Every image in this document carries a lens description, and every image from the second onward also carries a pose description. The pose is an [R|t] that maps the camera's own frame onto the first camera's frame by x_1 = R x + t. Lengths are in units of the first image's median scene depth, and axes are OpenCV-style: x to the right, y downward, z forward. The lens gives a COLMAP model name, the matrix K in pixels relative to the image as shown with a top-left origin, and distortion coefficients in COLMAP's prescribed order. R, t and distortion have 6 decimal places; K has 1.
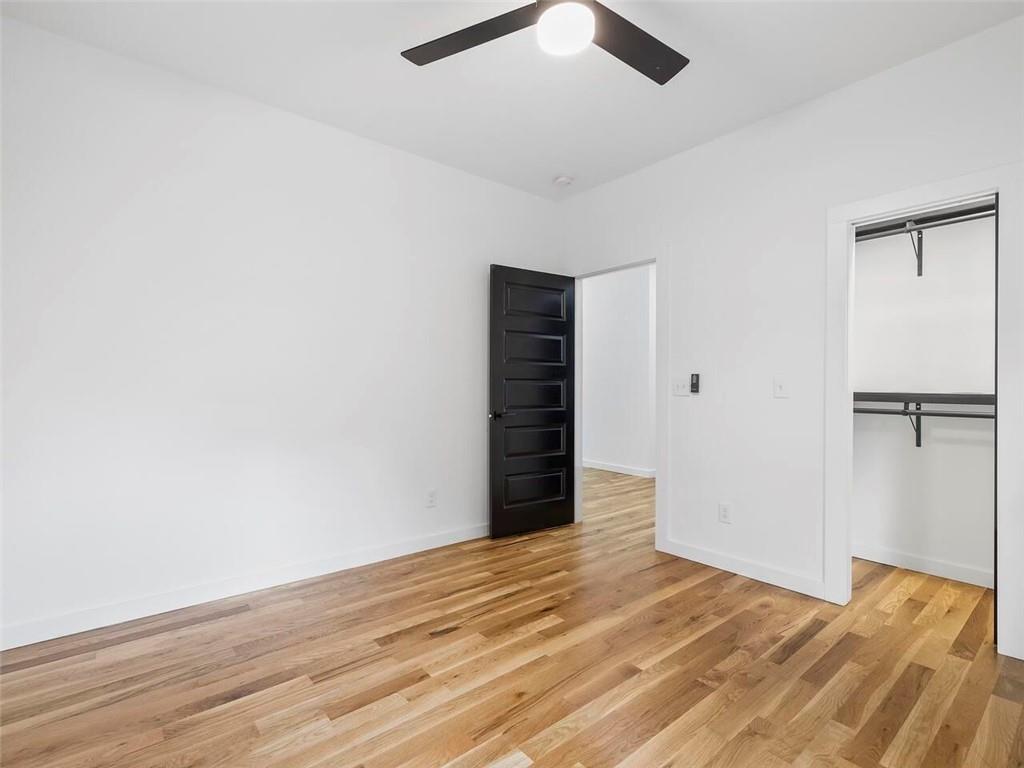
lens RADIAL K [[496.0, 0, 512.0], [0, 496.0, 384.0], [0, 0, 1]] dist [0.000029, -0.000043]
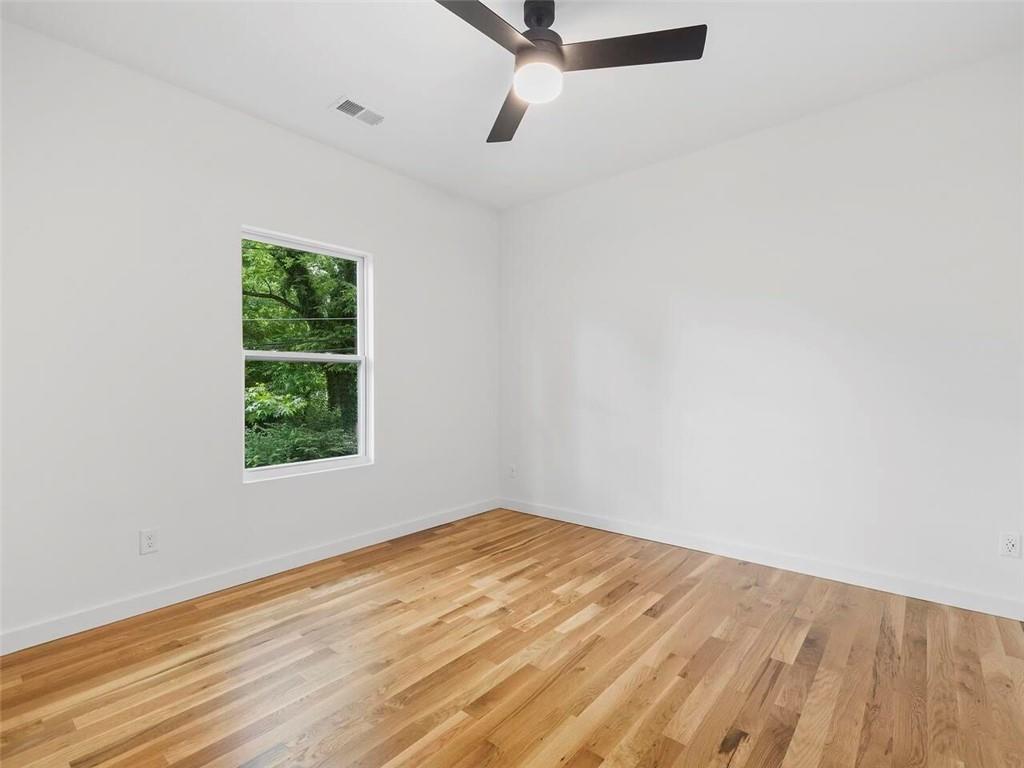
lens RADIAL K [[496.0, 0, 512.0], [0, 496.0, 384.0], [0, 0, 1]] dist [0.000029, -0.000043]
pose [[-0.984009, 0.000811, -0.178118, 0.338361], [0.000432, 0.999998, 0.002164, 0.003554], [0.178119, 0.002052, -0.984007, 1.911147]]
